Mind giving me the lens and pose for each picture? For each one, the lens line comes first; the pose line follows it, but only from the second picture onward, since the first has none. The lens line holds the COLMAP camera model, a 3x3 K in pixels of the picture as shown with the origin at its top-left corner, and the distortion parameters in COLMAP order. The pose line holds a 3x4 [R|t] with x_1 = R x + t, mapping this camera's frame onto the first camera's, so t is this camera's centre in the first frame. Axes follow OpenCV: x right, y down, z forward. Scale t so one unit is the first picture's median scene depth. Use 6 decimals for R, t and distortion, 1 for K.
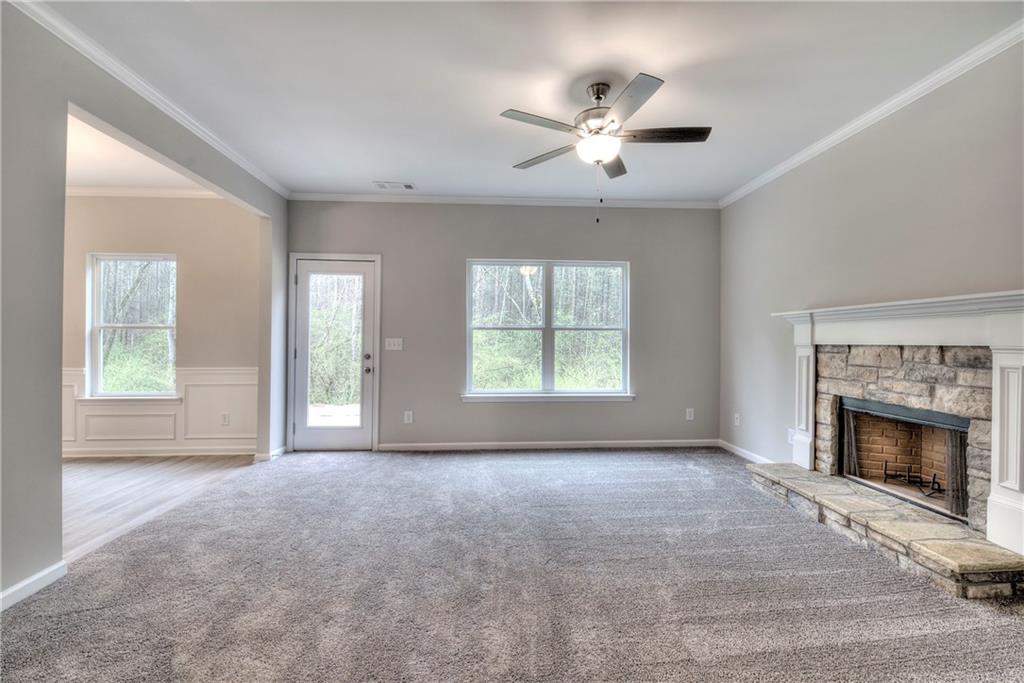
lens RADIAL K [[443.5, 0, 514.5], [0, 443.5, 338.6], [0, 0, 1]] dist [0.000988, -0.000283]
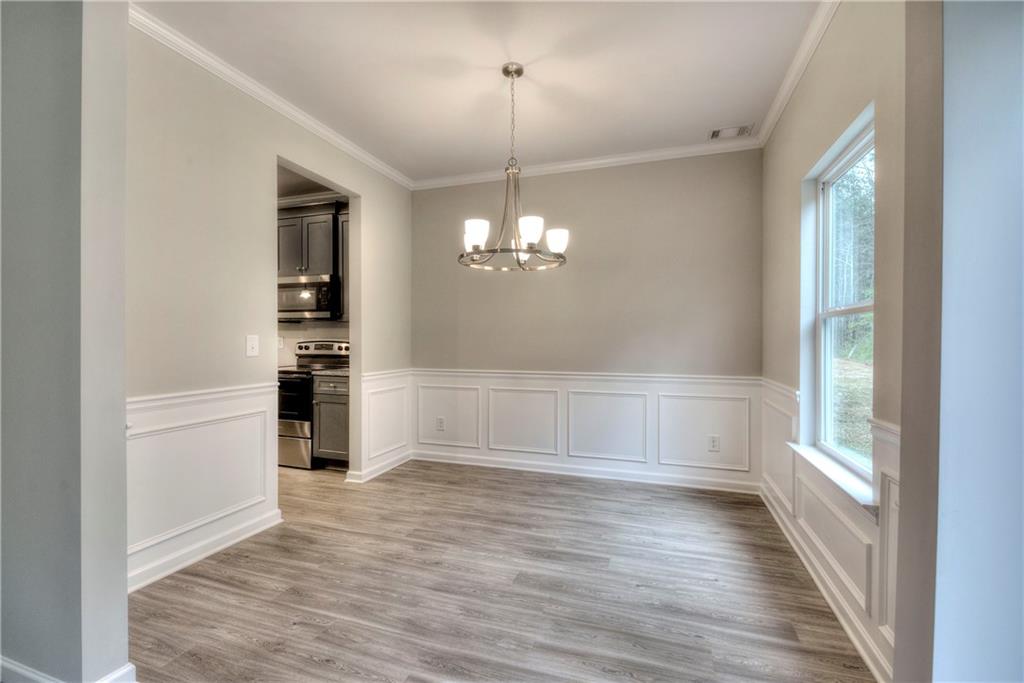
lens RADIAL K [[437.7, 0, 514.2], [0, 437.7, 339.1], [0, 0, 1]] dist [0.000194, -0.000310]
pose [[-0.380503, -0.001355, -0.924779, -0.458394], [0.001423, 0.999997, -0.002051, 0.005322], [0.924779, -0.002097, -0.380499, 1.200150]]
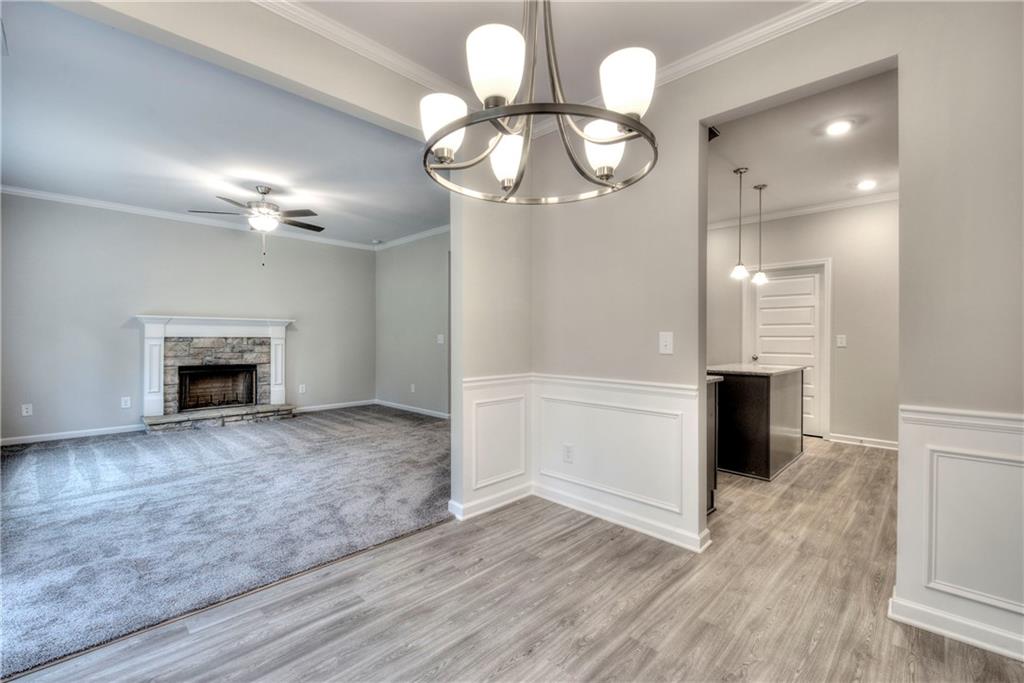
lens RADIAL K [[437.7, 0, 514.2], [0, 437.7, 339.1], [0, 0, 1]] dist [0.000194, -0.000310]
pose [[-0.669152, -0.006245, 0.743100, -1.415187], [-0.007247, 0.999972, 0.001878, 0.008838], [-0.743091, -0.004129, -0.669178, 1.163919]]
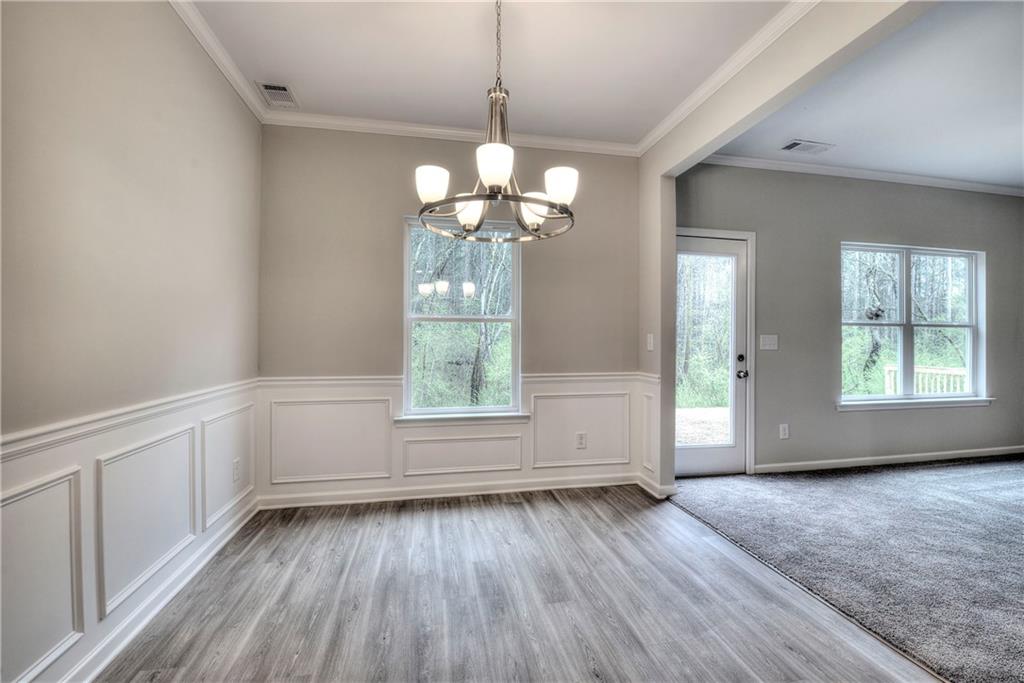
lens RADIAL K [[440.3, 0, 514.2], [0, 440.3, 339.8], [0, 0, 1]] dist [-0.008022, -0.006526]
pose [[0.990503, 0.002071, 0.137476, -1.211405], [-0.002503, 0.999992, 0.002965, 0.008922], [-0.137469, -0.003281, 0.990501, 0.375679]]
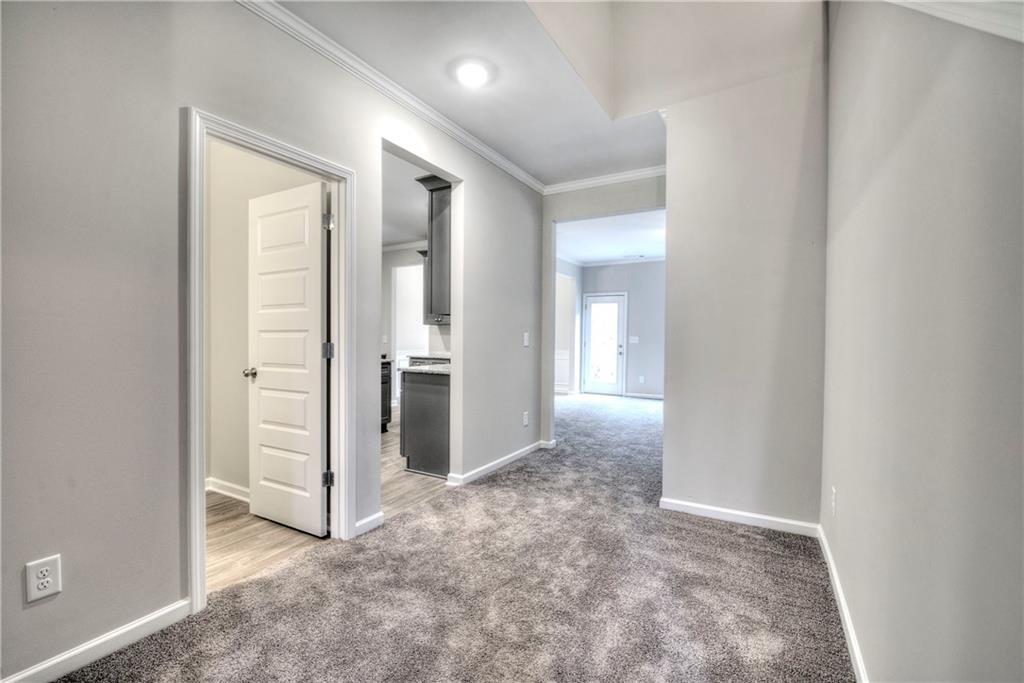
lens RADIAL K [[440.3, 0, 514.2], [0, 440.3, 339.8], [0, 0, 1]] dist [-0.008022, -0.006526]
pose [[0.833884, 0.006891, -0.551897, 0.463120], [-0.003416, 0.999967, 0.007324, 0.001266], [0.551929, -0.004222, 0.833880, -1.155018]]
